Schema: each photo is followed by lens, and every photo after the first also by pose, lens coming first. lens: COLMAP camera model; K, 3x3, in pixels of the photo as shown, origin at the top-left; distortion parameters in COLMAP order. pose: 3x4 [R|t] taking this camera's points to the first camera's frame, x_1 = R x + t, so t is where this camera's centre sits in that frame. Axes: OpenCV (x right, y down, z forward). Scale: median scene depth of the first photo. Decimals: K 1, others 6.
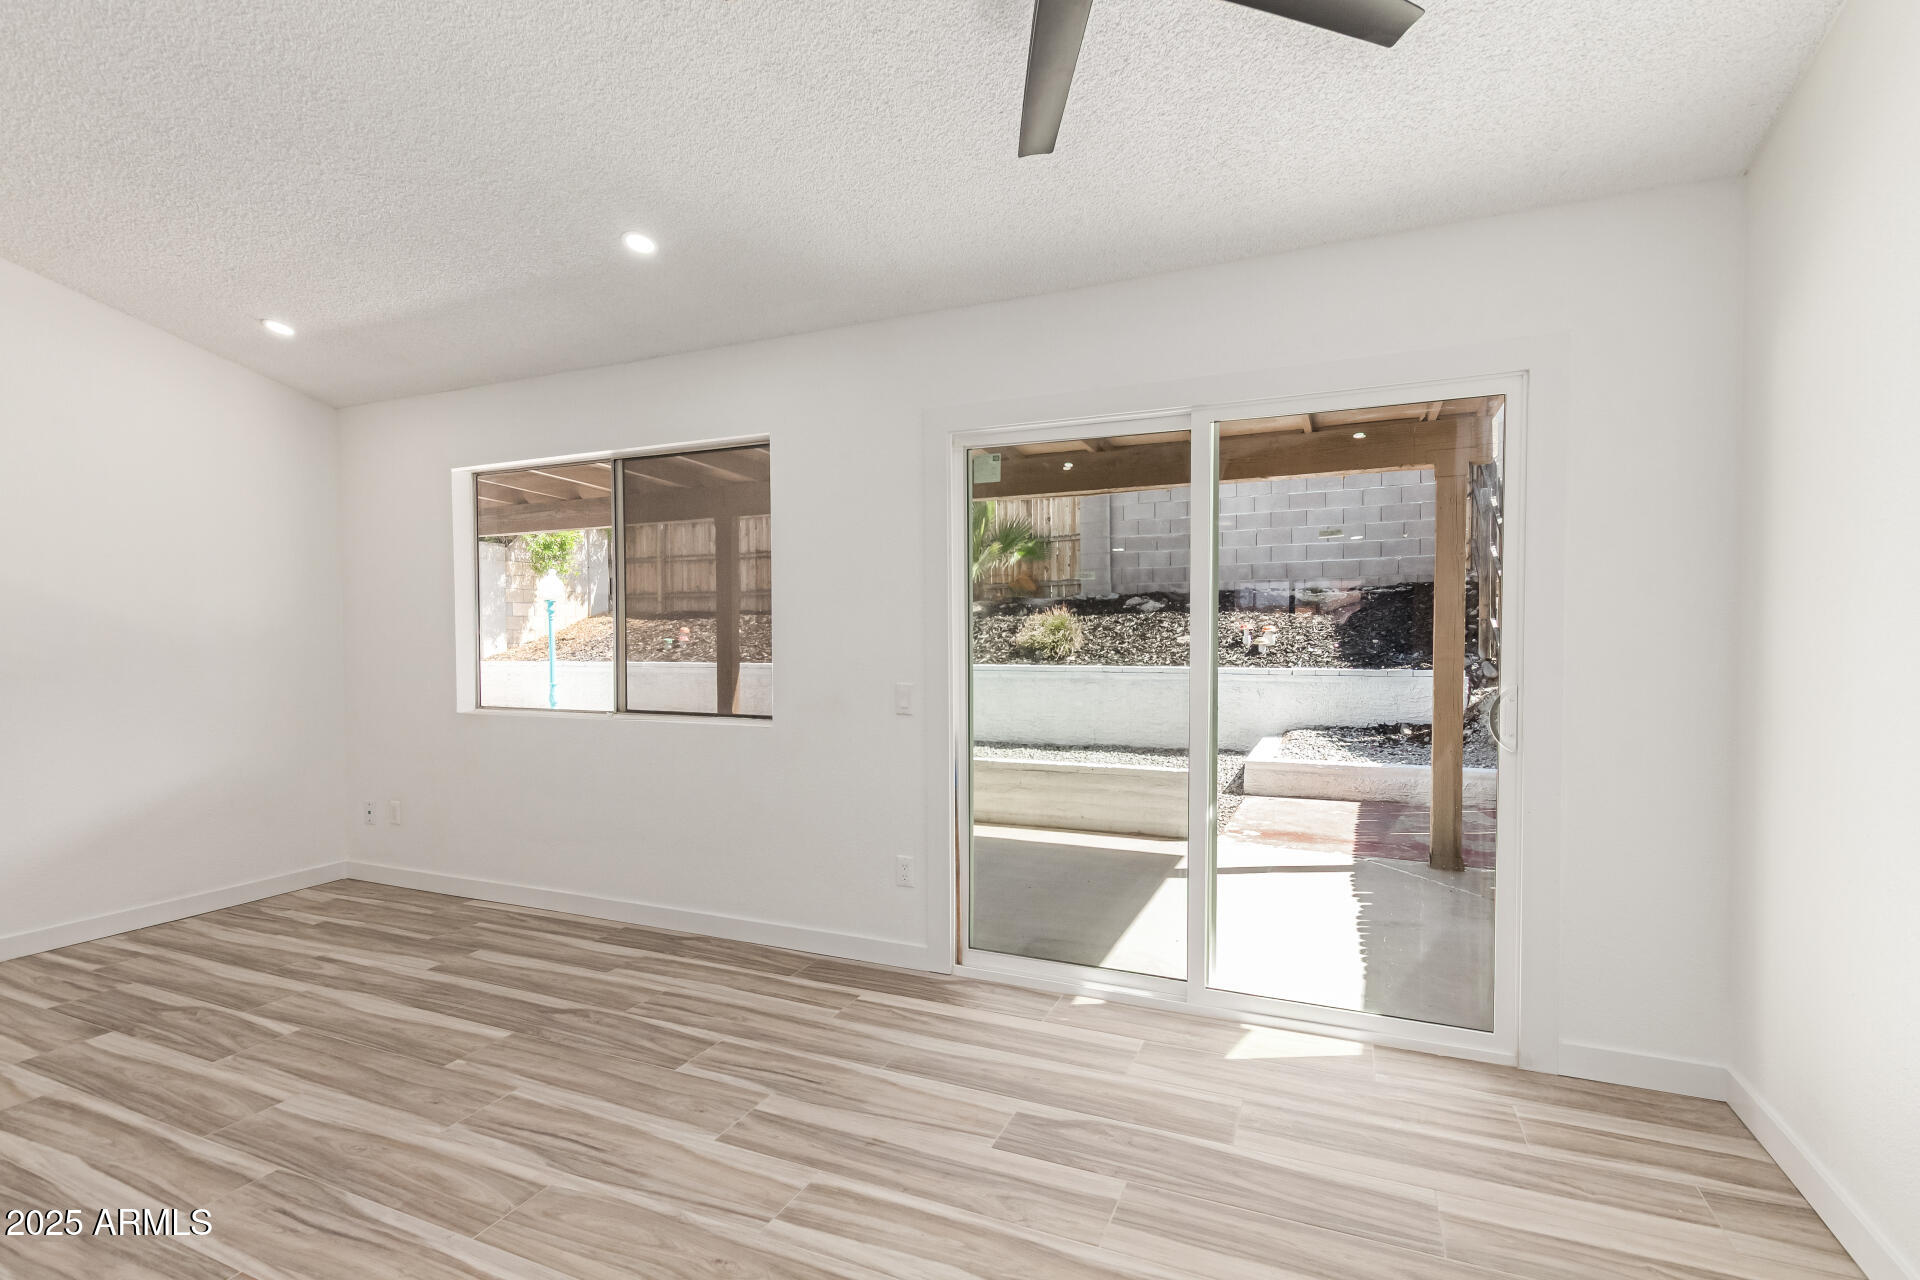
lens RADIAL K [[900.8, 0, 992.5], [0, 900.8, 662.1], [0, 0, 1]] dist [0.005546, -0.002881]
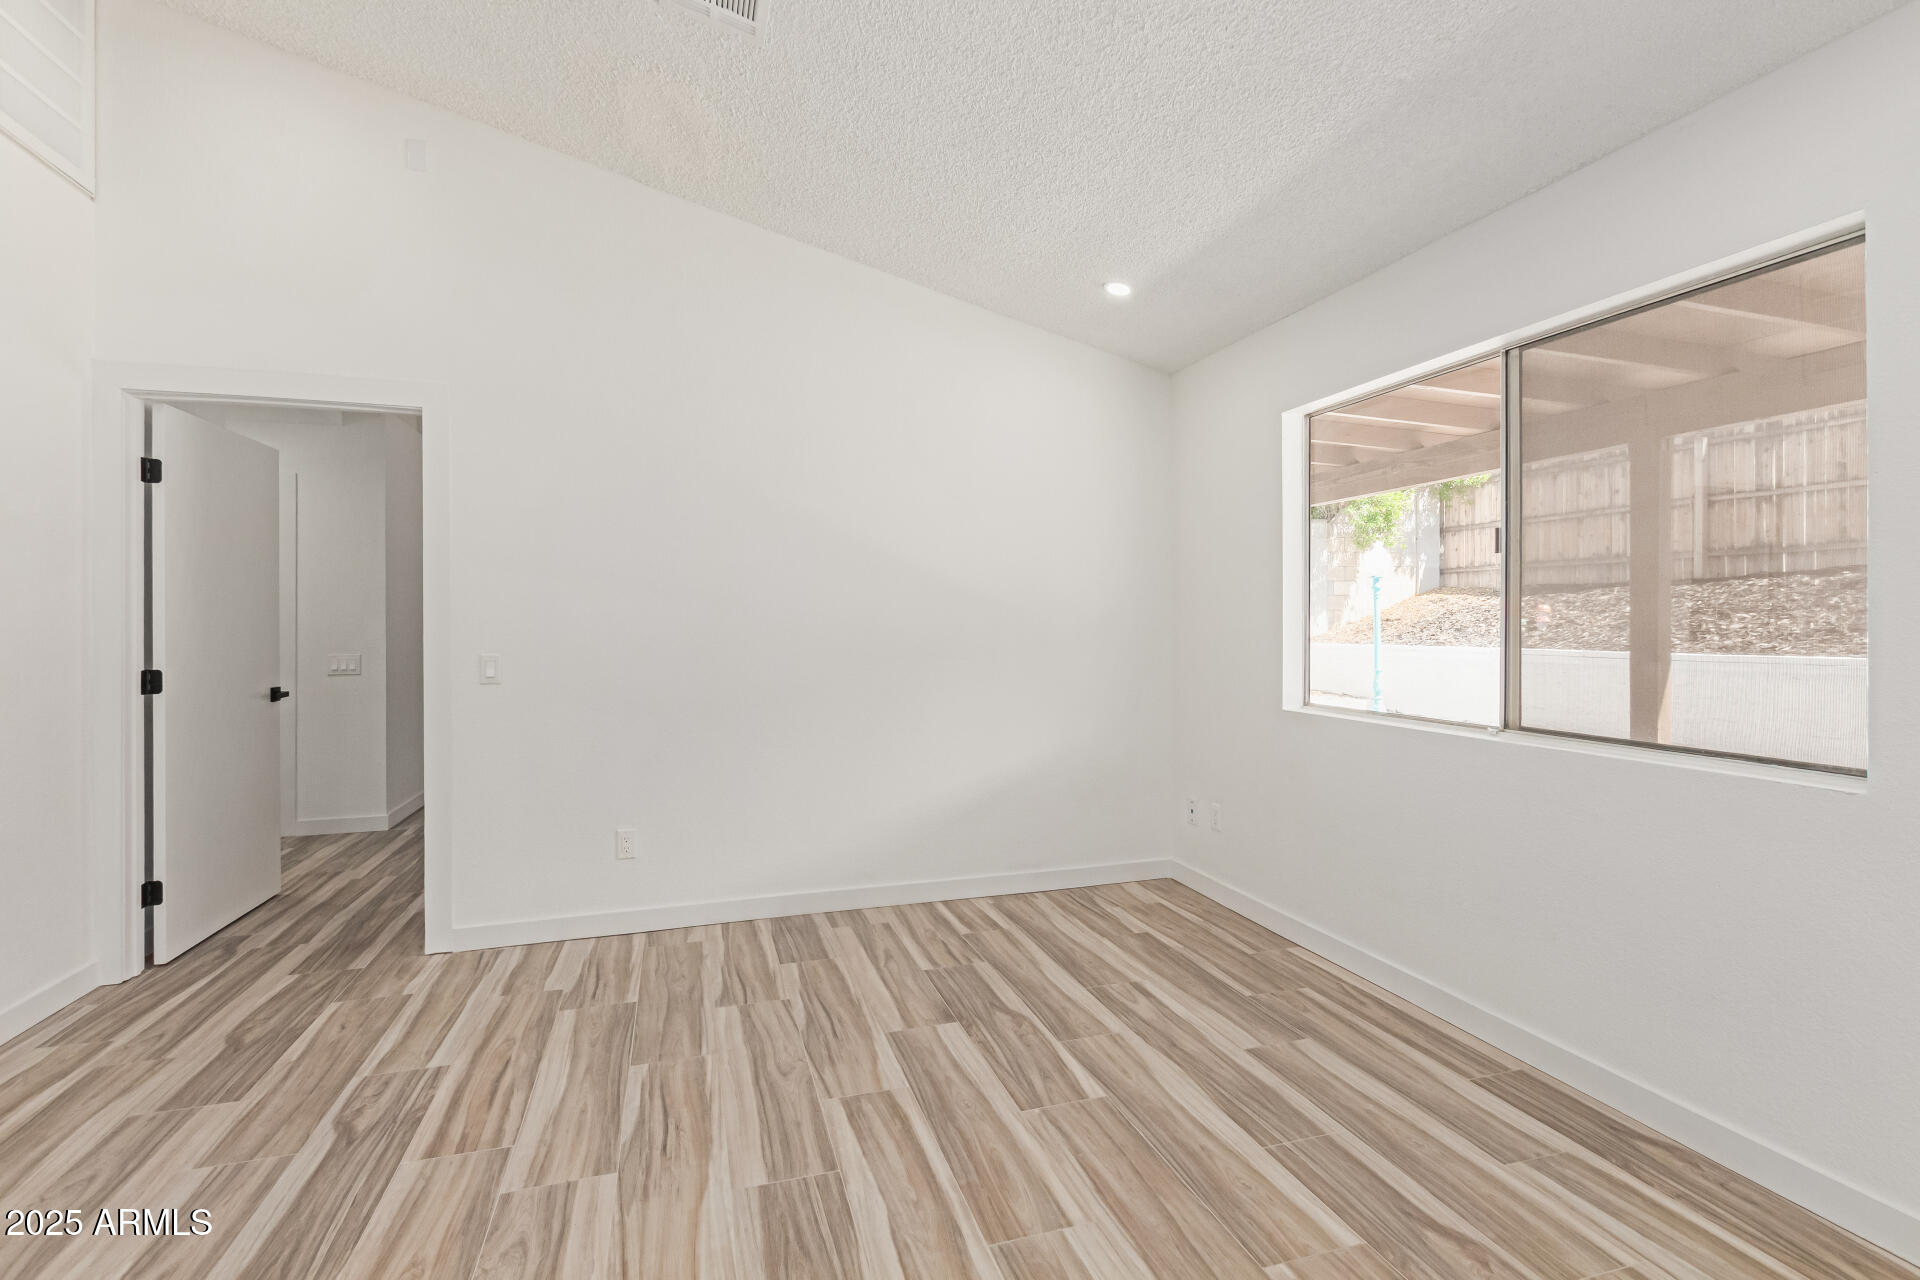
lens RADIAL K [[900.8, 0, 953.3], [0, 900.8, 625.1], [0, 0, 1]] dist [0.005546, -0.002881]
pose [[0.636804, 0.004609, -0.771012, -0.184323], [-0.019669, 0.999754, -0.010269, -0.006853], [0.770775, 0.021704, 0.636738, 0.295987]]
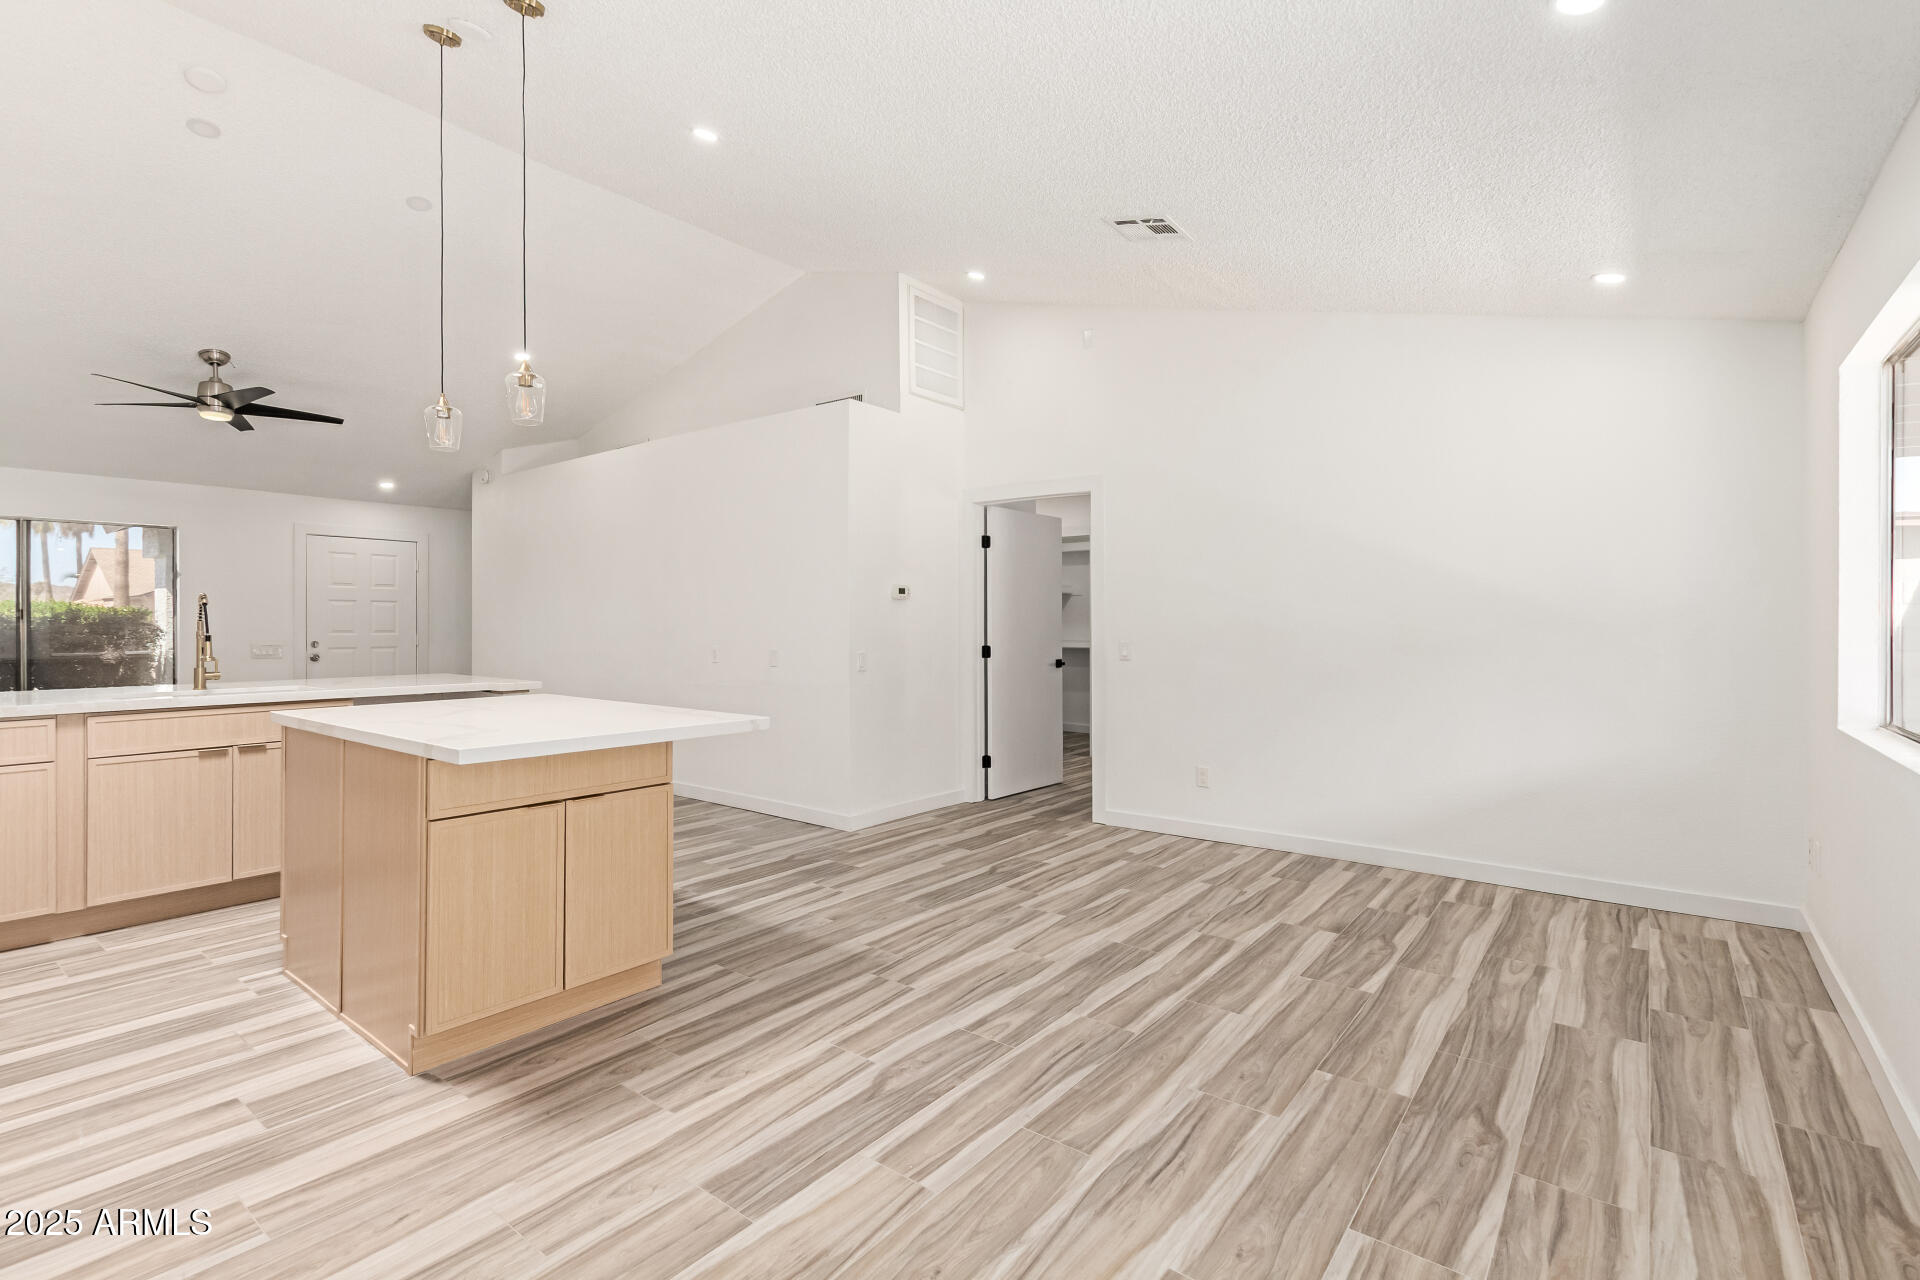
lens RADIAL K [[900.8, 0, 895.3], [0, 900.8, 624.9], [0, 0, 1]] dist [0.005546, -0.002881]
pose [[-0.323910, 0.006285, -0.946067, 0.317549], [-0.022547, 0.999643, 0.014360, -0.016104], [0.945819, 0.025983, -0.323652, 0.653512]]
